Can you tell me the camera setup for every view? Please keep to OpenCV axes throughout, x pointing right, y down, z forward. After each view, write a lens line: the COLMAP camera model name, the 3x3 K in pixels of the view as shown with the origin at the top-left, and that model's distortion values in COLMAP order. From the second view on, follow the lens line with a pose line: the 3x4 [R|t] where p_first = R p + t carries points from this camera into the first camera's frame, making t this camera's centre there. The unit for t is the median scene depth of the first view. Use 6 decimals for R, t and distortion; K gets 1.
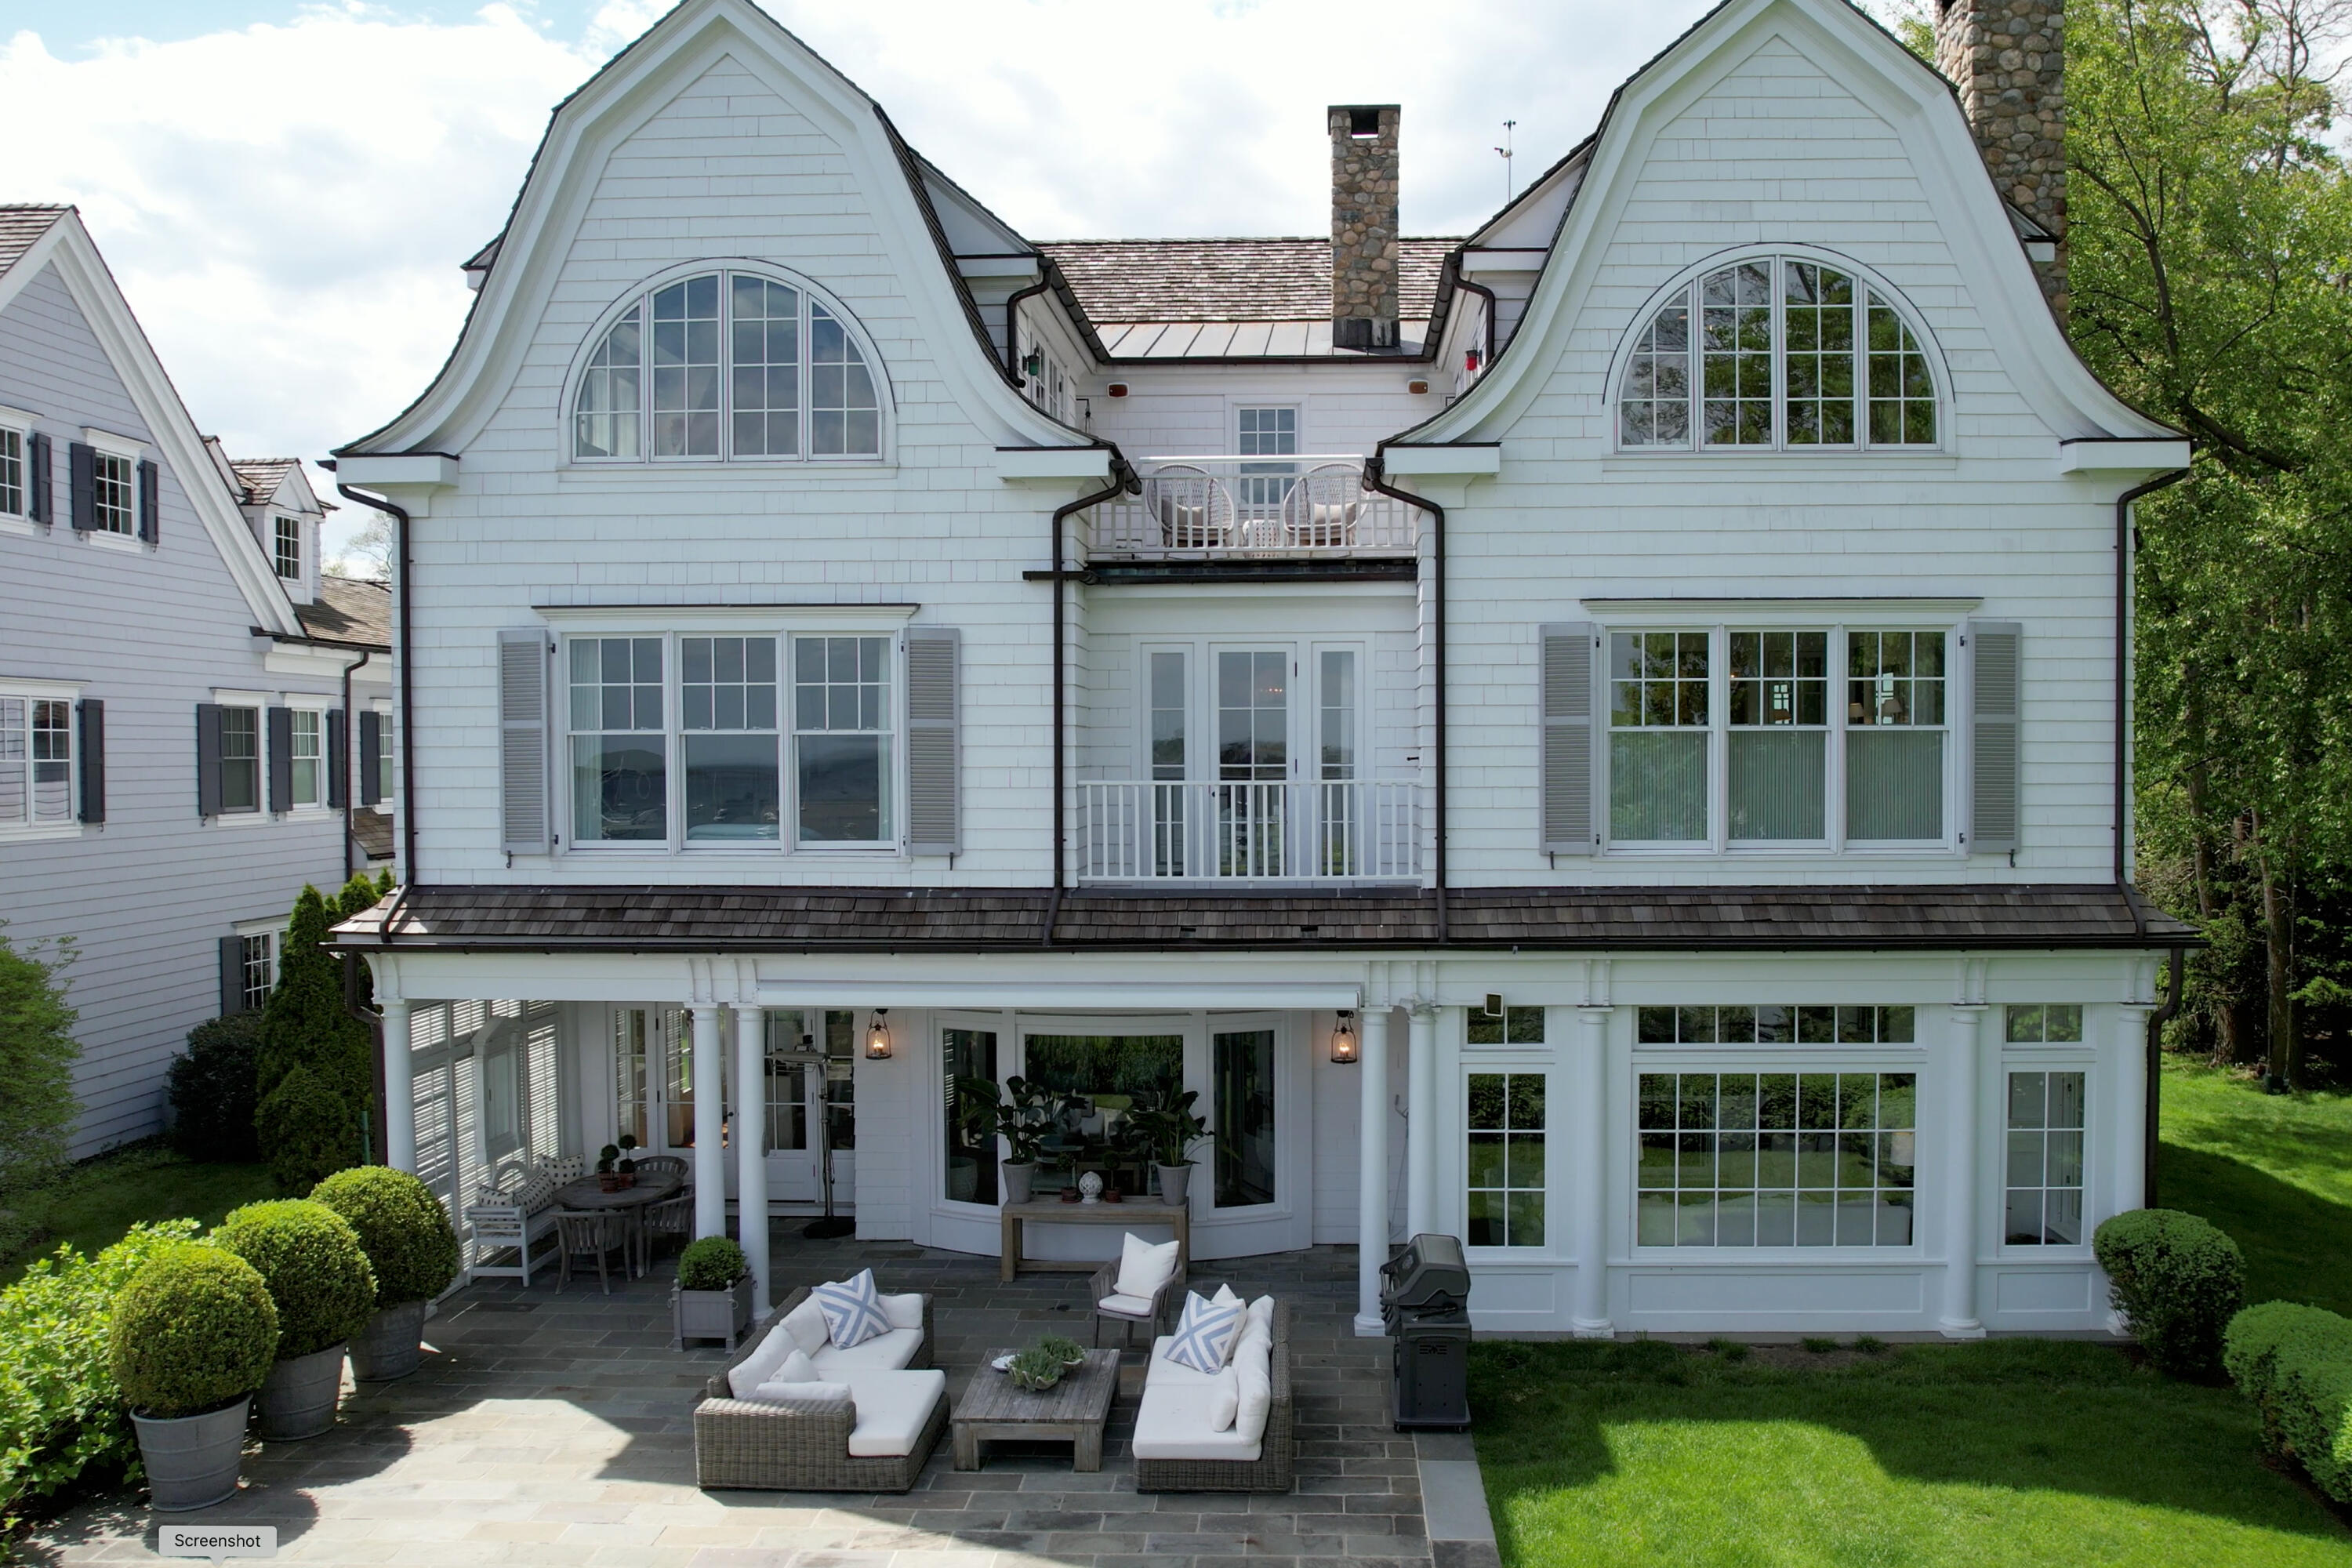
lens RADIAL K [[1772.4, 0, 1280.0], [0, 1772.4, 853.8], [0, 0, 1]] dist [-0.068817, 0.044485]
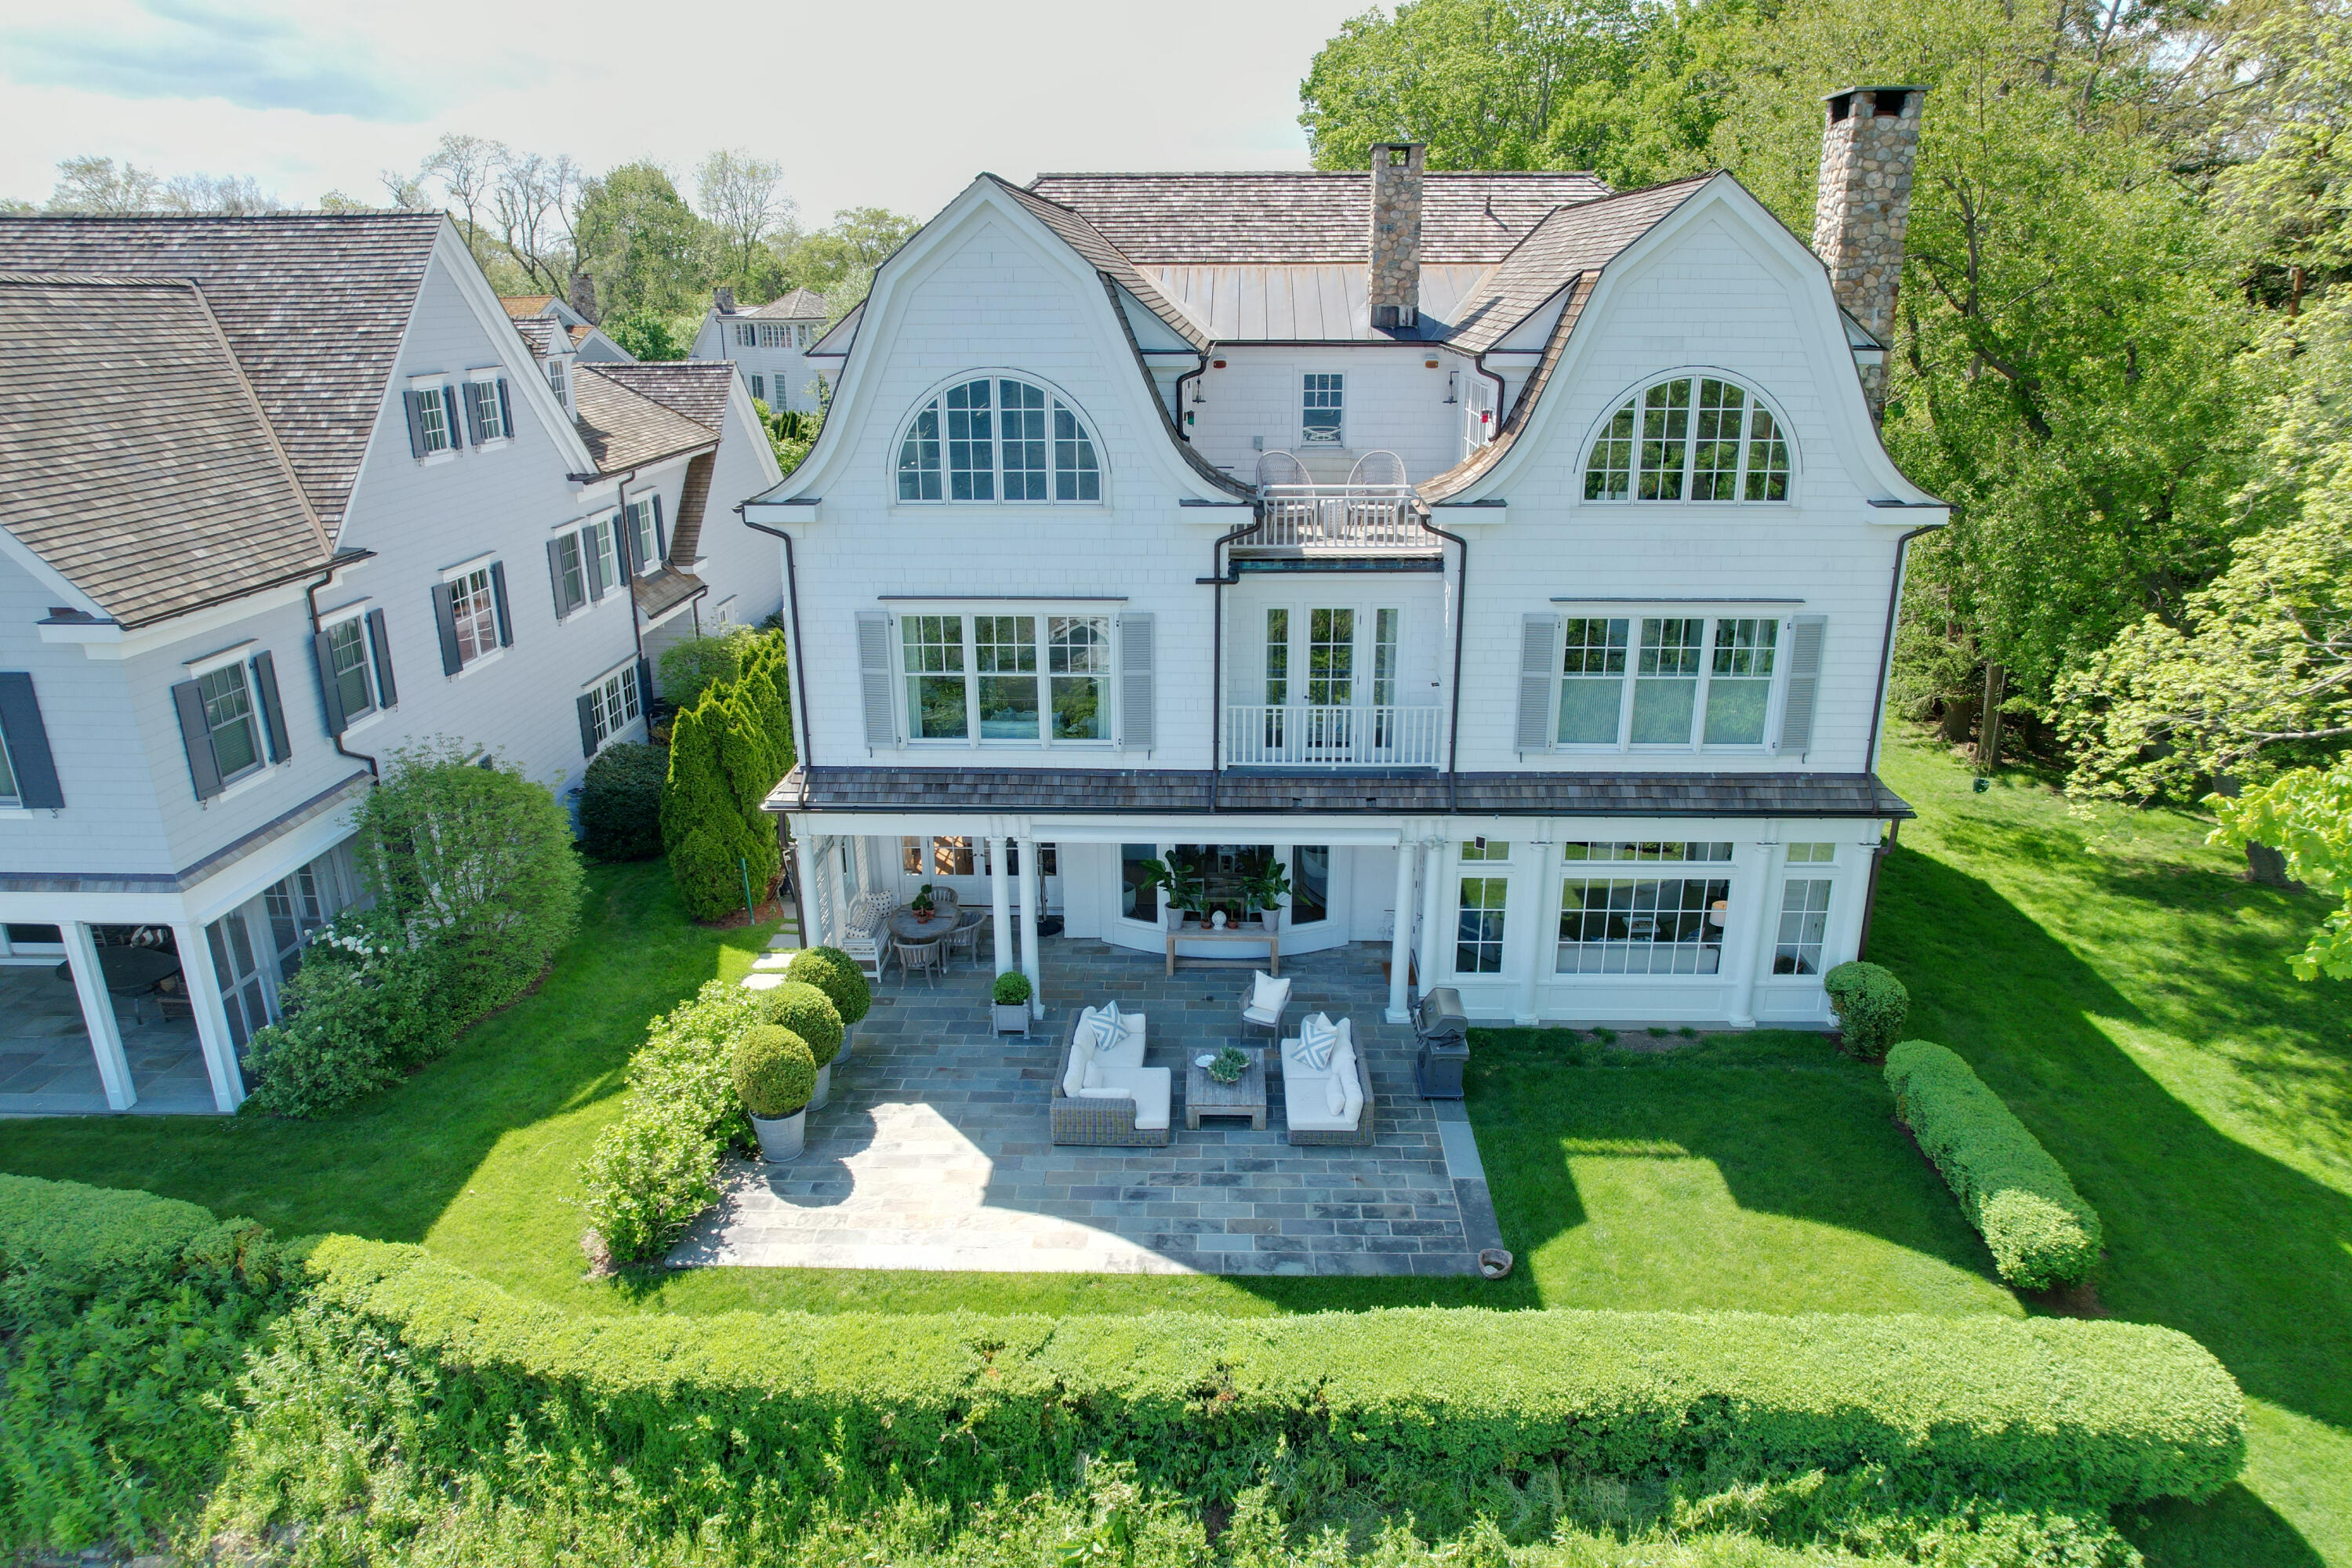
lens RADIAL K [[1489.3, 0, 1183.0], [0, 1489.3, 815.1], [0, 0, 1]] dist [-0.067567, 0.041190]
pose [[0.999988, -0.000167, -0.004930, -0.149220], [0.001637, 0.953983, 0.299855, -0.353315], [0.004653, -0.299859, 0.953972, -0.317176]]
